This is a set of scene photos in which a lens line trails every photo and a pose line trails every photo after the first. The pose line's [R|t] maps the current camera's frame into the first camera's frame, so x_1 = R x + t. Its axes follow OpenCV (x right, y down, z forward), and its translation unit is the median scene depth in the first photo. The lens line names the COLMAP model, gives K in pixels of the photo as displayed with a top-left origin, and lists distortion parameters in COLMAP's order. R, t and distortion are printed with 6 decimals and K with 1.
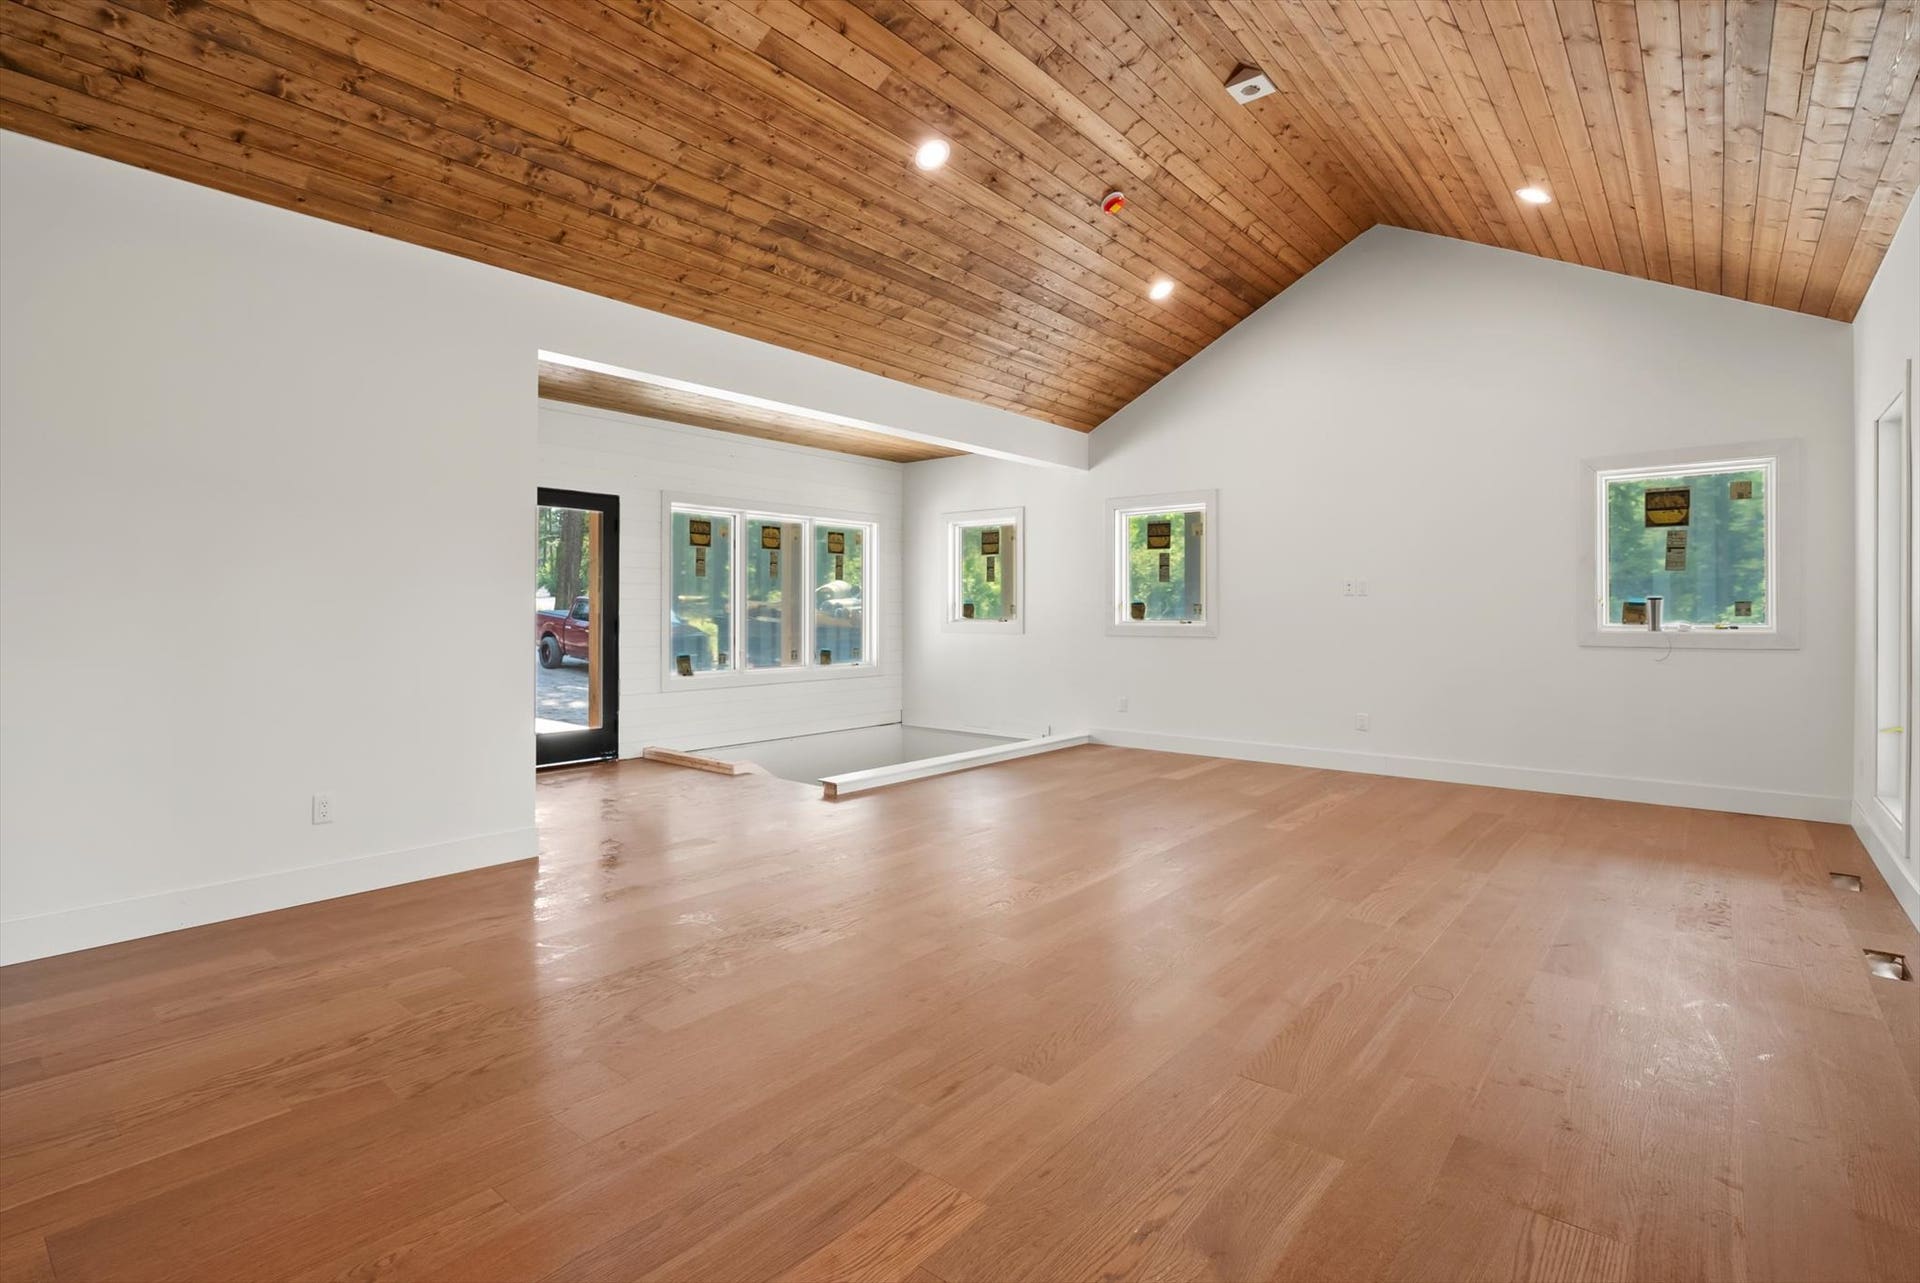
lens RADIAL K [[908.5, 0, 969.9], [0, 908.5, 628.2], [0, 0, 1]] dist [-0.008654, 0.002323]
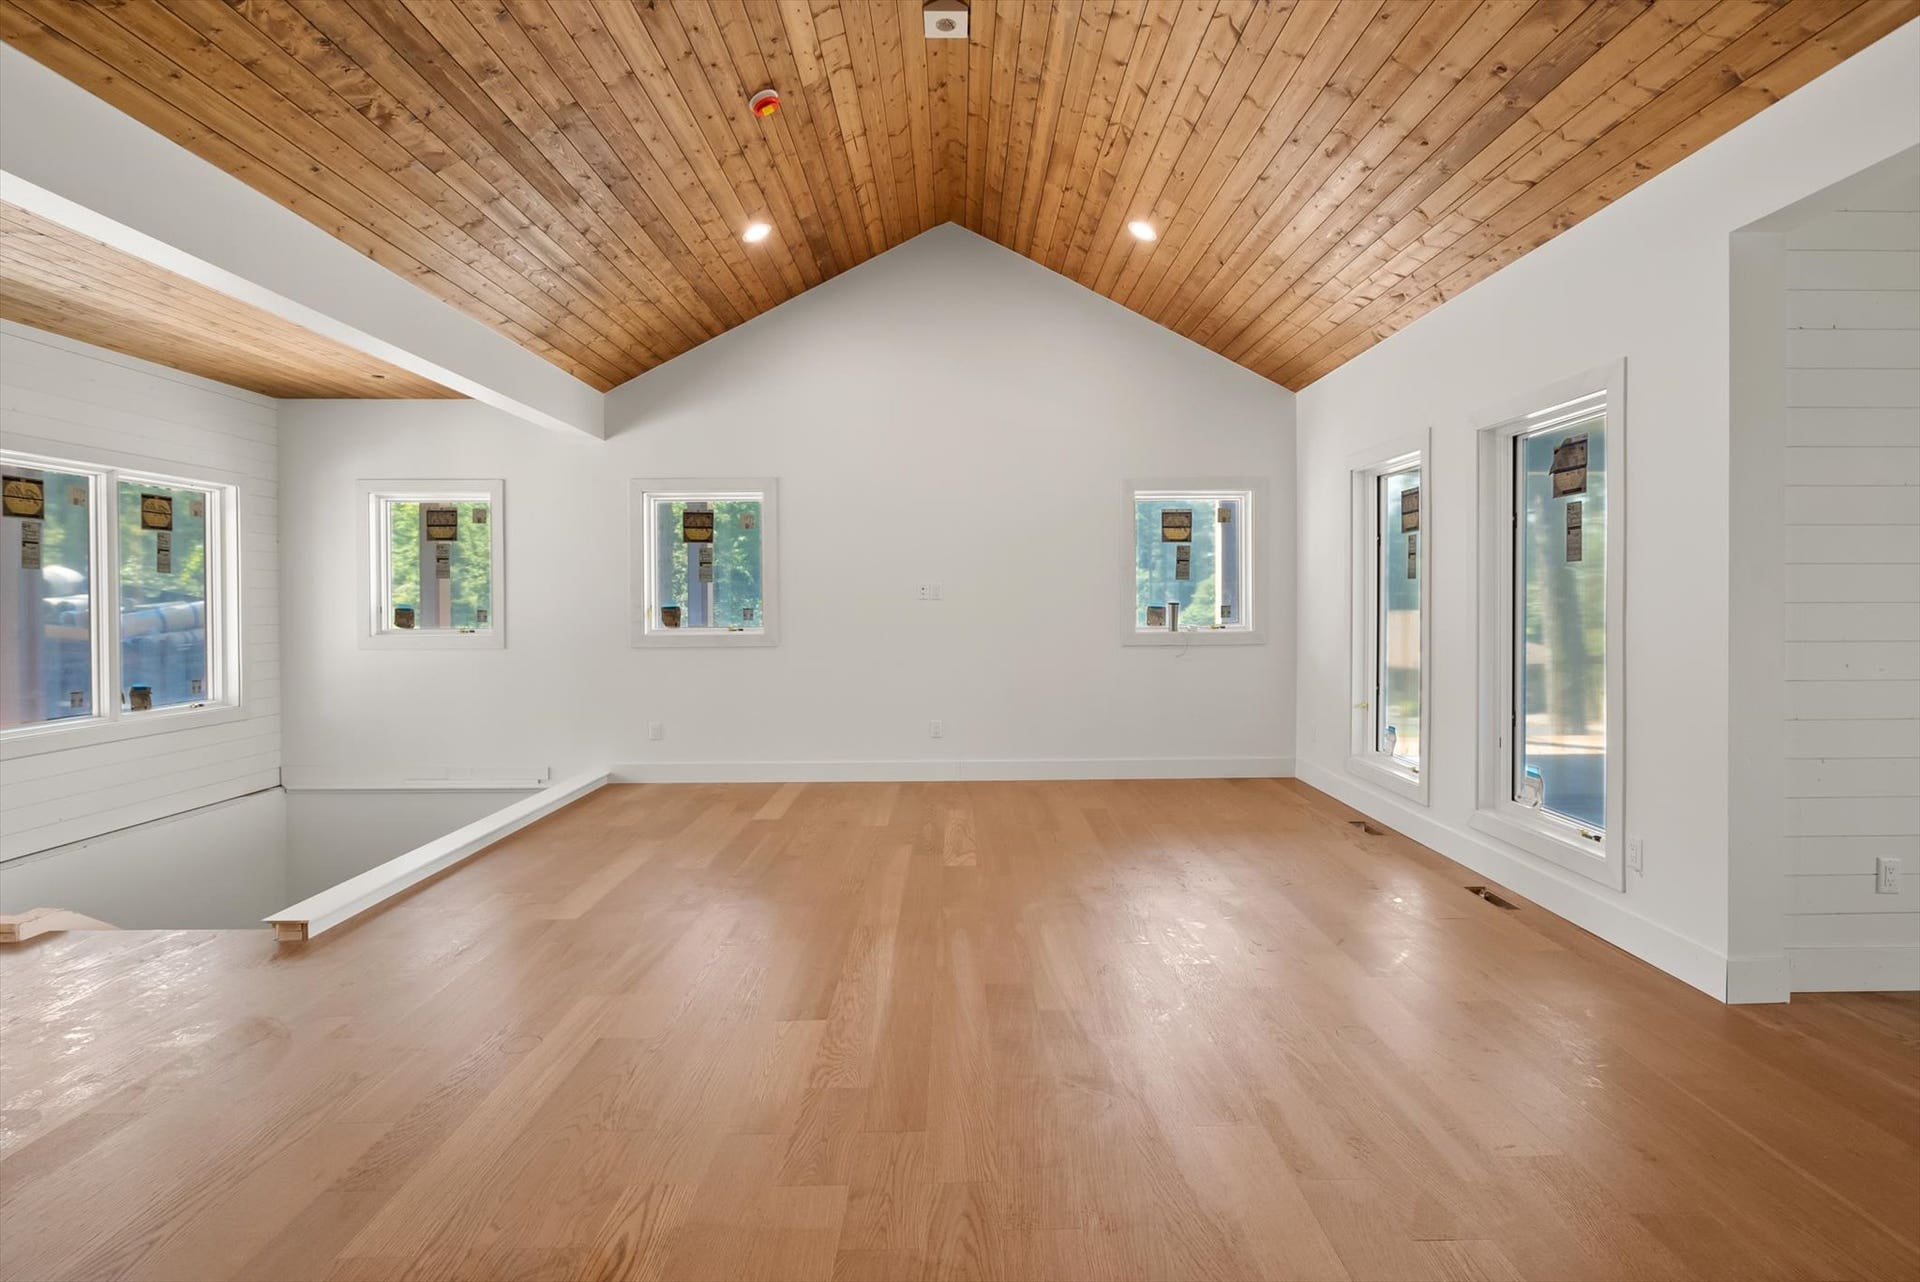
lens RADIAL K [[908.5, 0, 961.2], [0, 908.5, 621.4], [0, 0, 1]] dist [-0.008654, 0.002323]
pose [[0.758555, -0.020550, 0.651284, -0.203811], [0.018039, 0.999782, 0.010537, -0.025014], [-0.651359, 0.003756, 0.758761, 0.266226]]
